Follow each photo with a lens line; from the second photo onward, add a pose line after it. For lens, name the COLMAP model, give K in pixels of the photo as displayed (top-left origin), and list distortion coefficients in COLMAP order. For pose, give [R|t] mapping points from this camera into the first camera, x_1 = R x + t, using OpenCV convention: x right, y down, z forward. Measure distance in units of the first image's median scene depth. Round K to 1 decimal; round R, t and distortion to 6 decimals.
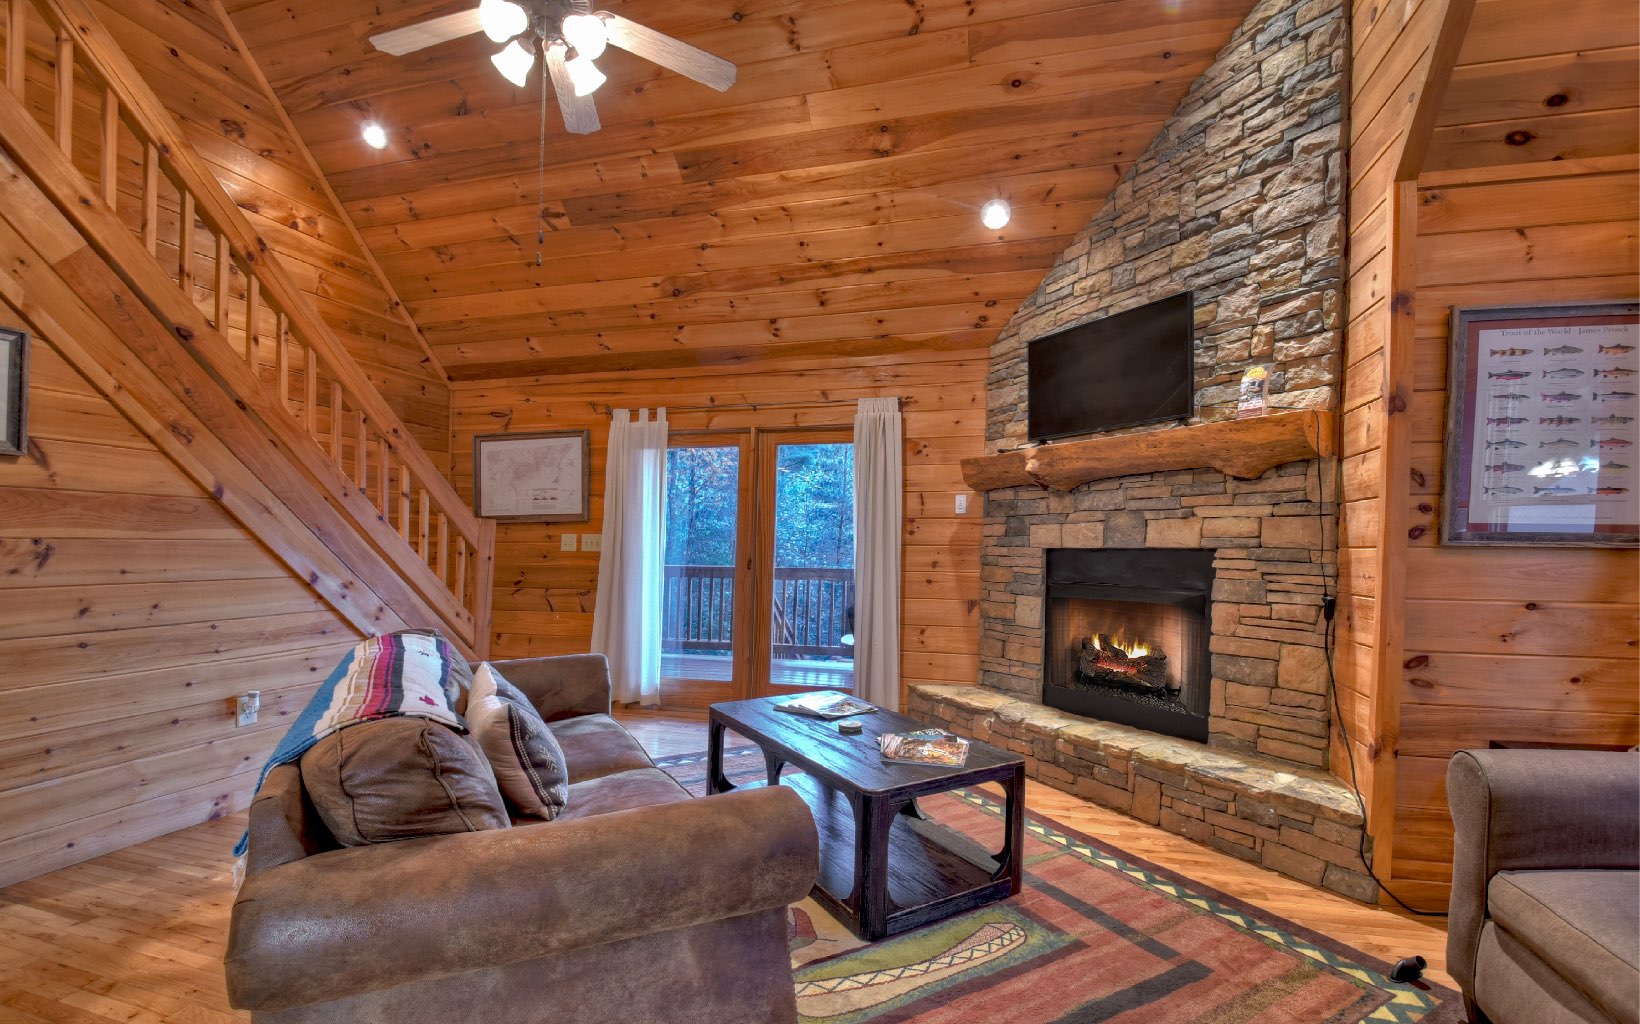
lens RADIAL K [[732.6, 0, 823.1], [0, 732.6, 552.2], [0, 0, 1]] dist [0.008897, -0.024491]
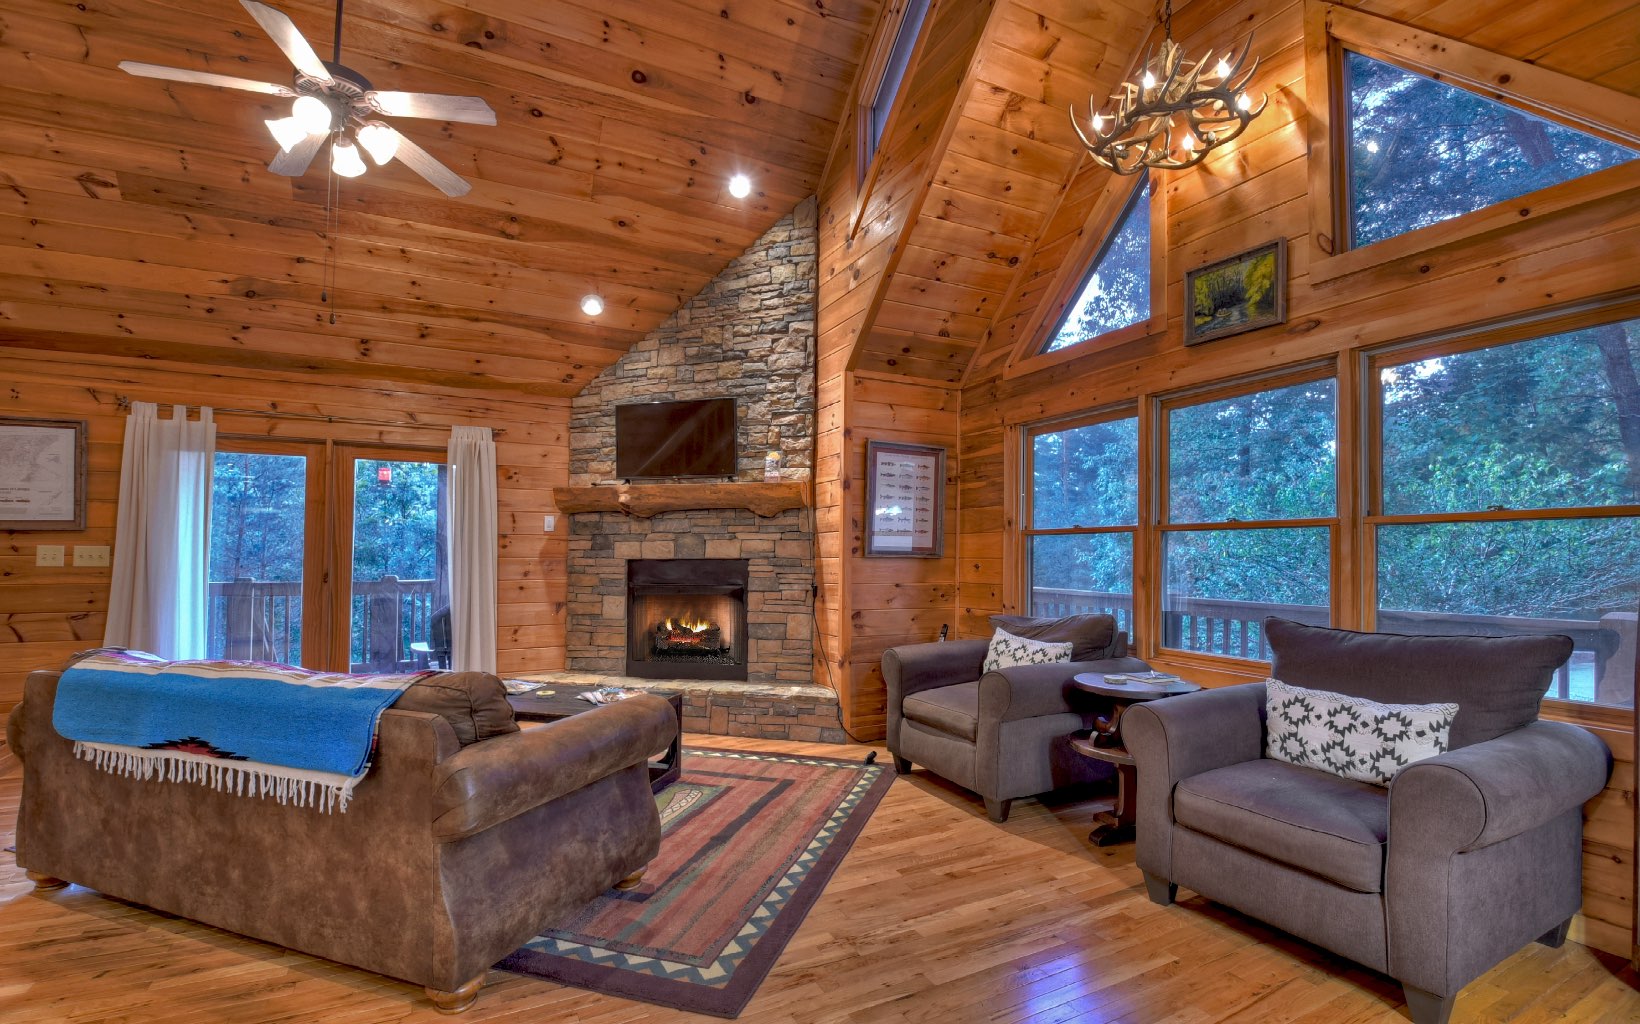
lens RADIAL K [[722.6, 0, 828.1], [0, 722.6, 526.5], [0, 0, 1]] dist [0.029280, -0.022223]
pose [[0.725967, 0.024065, 0.687308, -0.423321], [0.009050, 0.998967, -0.044536, -0.003385], [-0.687669, 0.038552, 0.725000, -0.270797]]
